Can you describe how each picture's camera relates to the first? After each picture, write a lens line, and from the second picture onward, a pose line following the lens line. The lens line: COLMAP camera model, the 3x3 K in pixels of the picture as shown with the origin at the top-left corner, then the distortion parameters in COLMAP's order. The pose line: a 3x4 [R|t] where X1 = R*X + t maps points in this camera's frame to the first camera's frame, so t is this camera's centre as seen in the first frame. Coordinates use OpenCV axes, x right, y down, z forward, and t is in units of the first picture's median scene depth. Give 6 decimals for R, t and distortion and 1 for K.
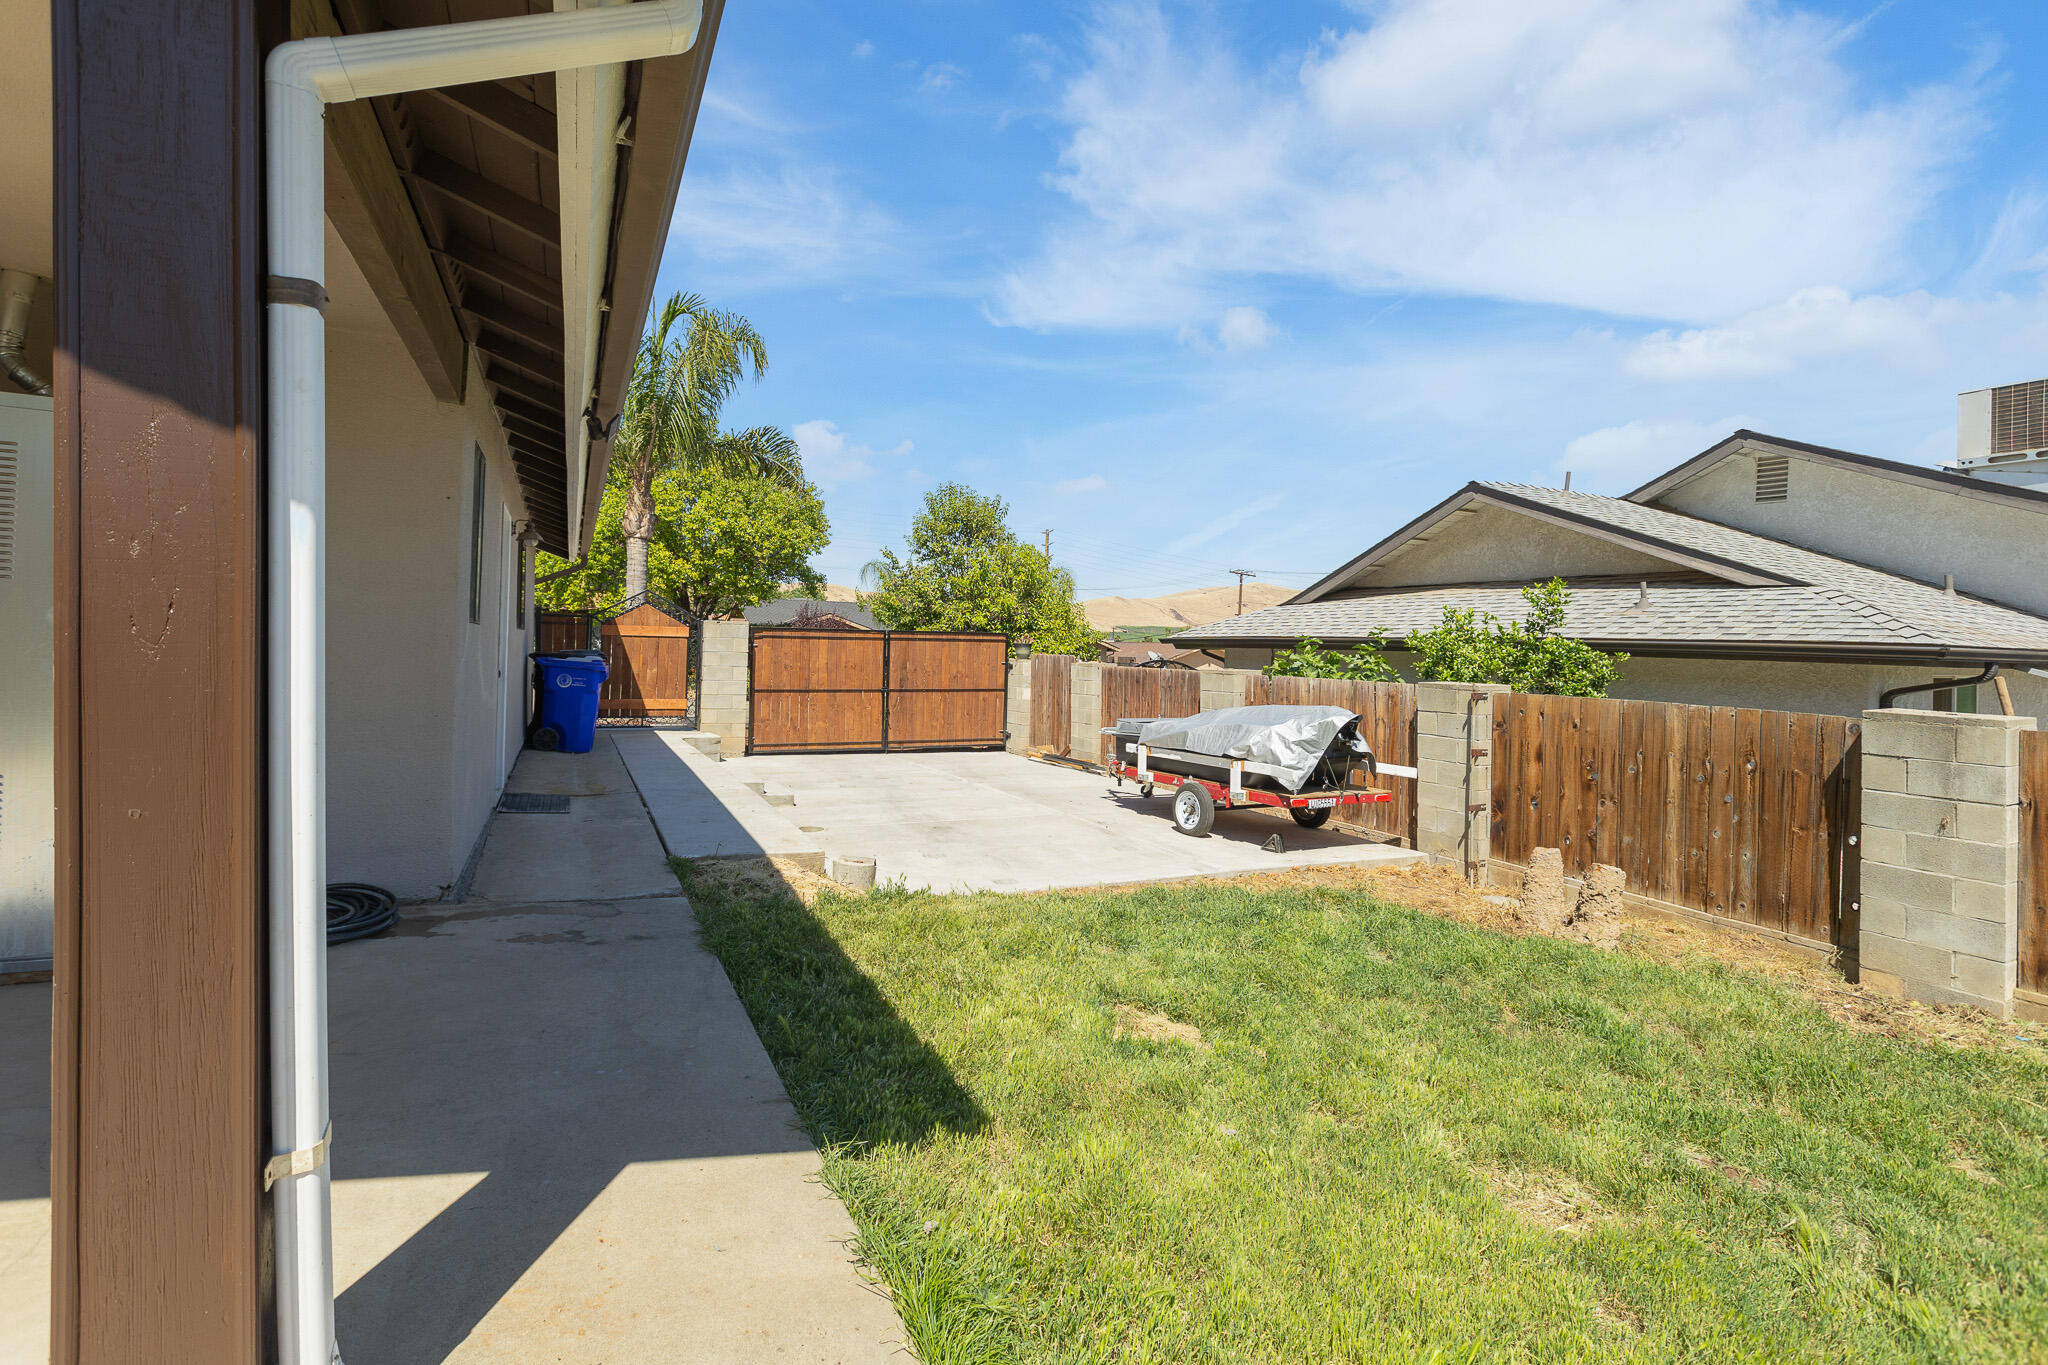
lens RADIAL K [[927.6, 0, 1010.5], [0, 927.6, 631.2], [0, 0, 1]] dist [0.003928, -0.001603]
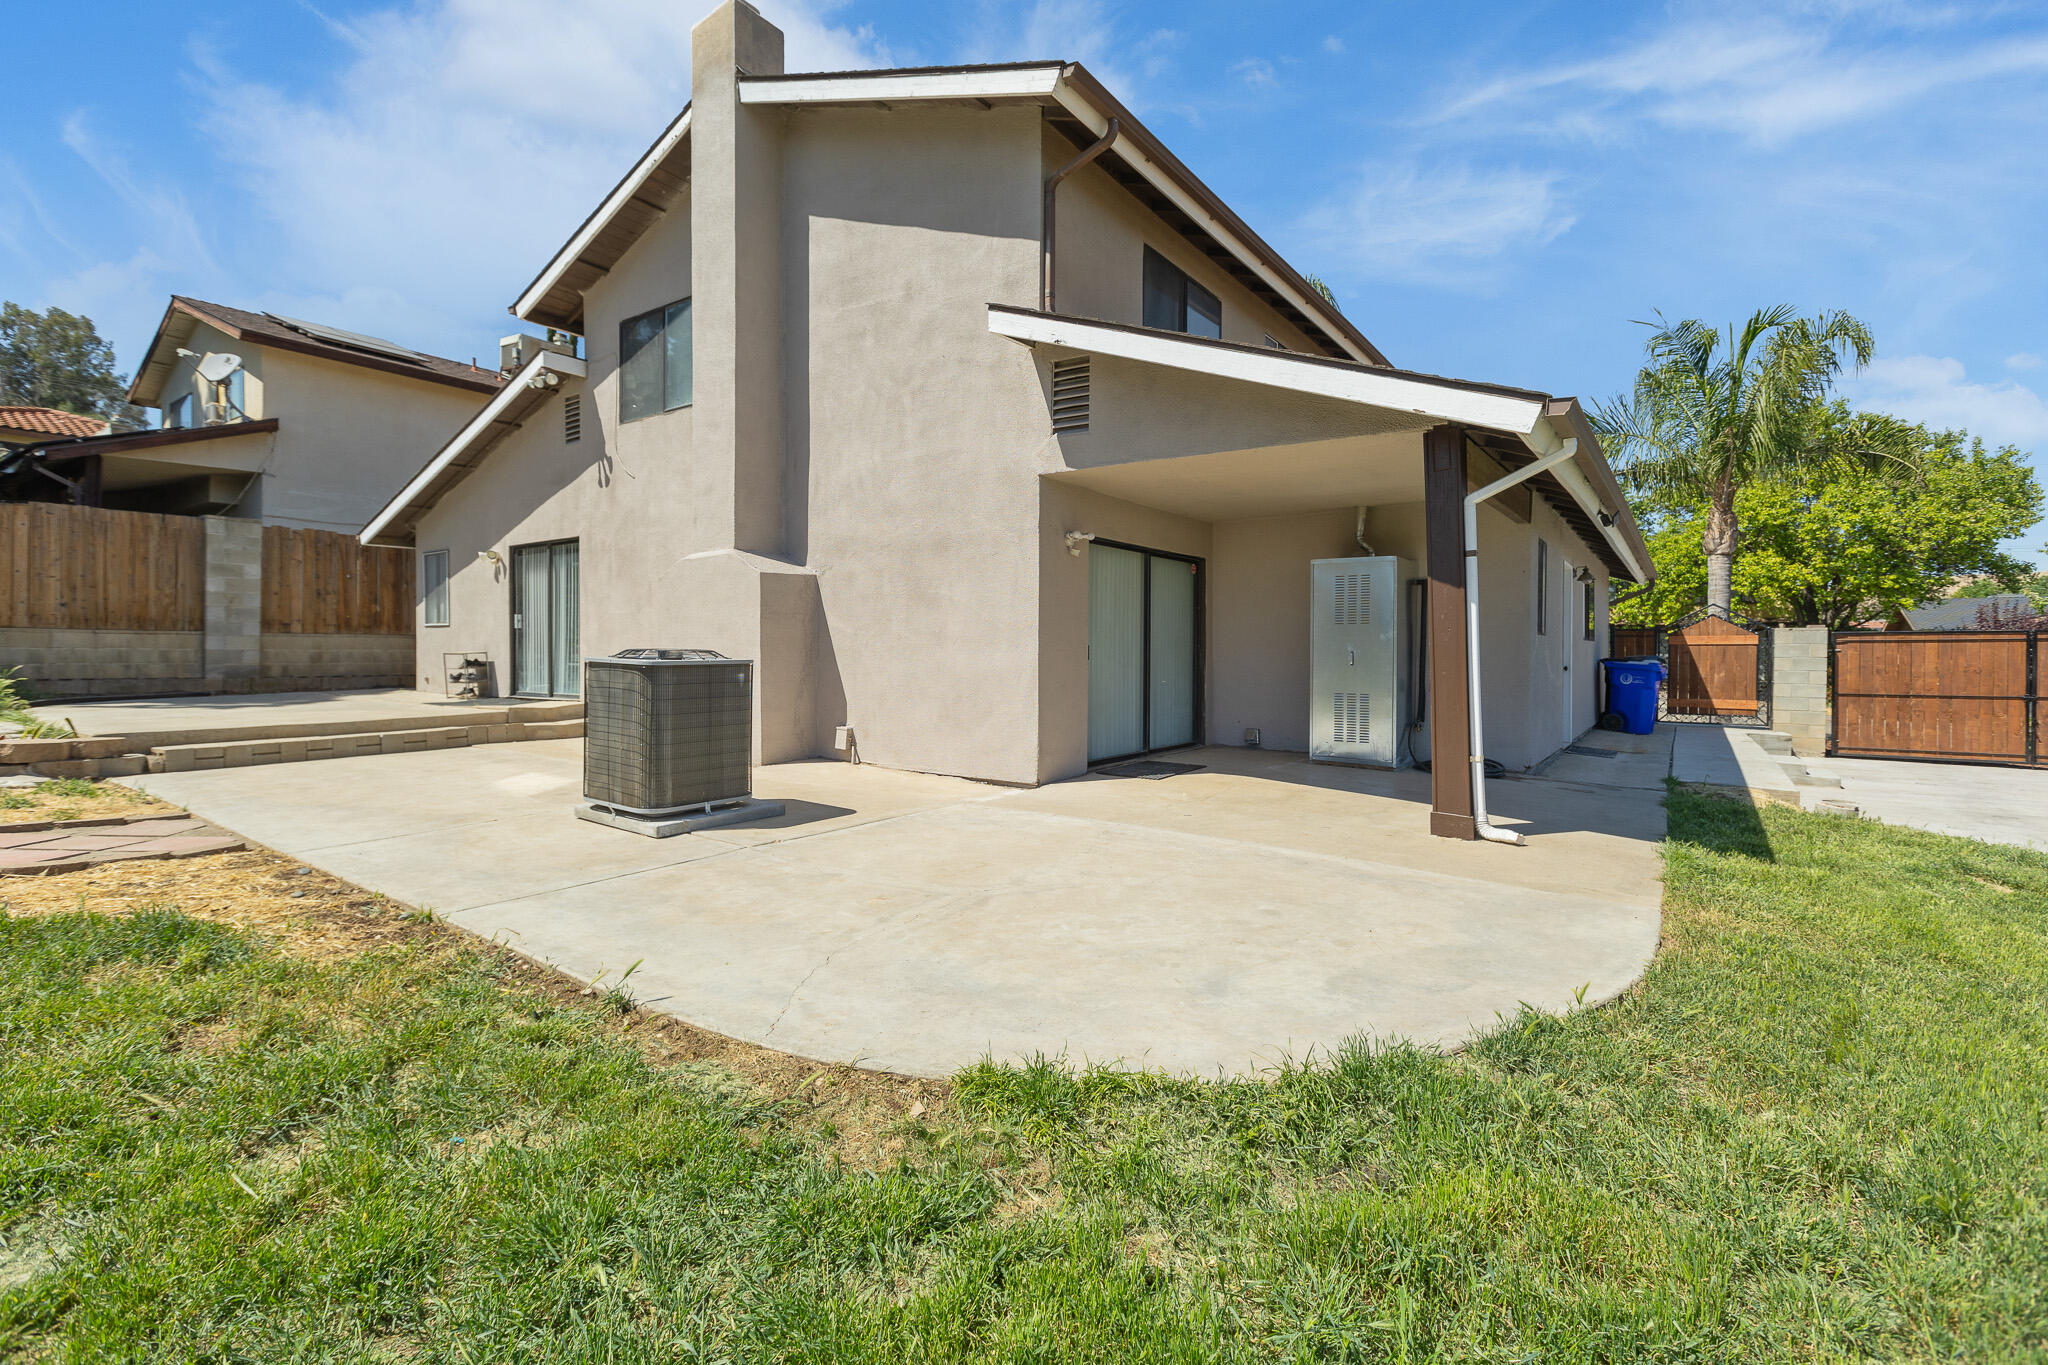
lens RADIAL K [[927.6, 0, 1036.0], [0, 927.6, 665.4], [0, 0, 1]] dist [0.003928, -0.001603]
pose [[0.488621, -0.012078, -0.872413, 0.238078], [0.025136, 0.999684, 0.000238, 0.011930], [0.872134, -0.022046, 0.488770, -0.343138]]
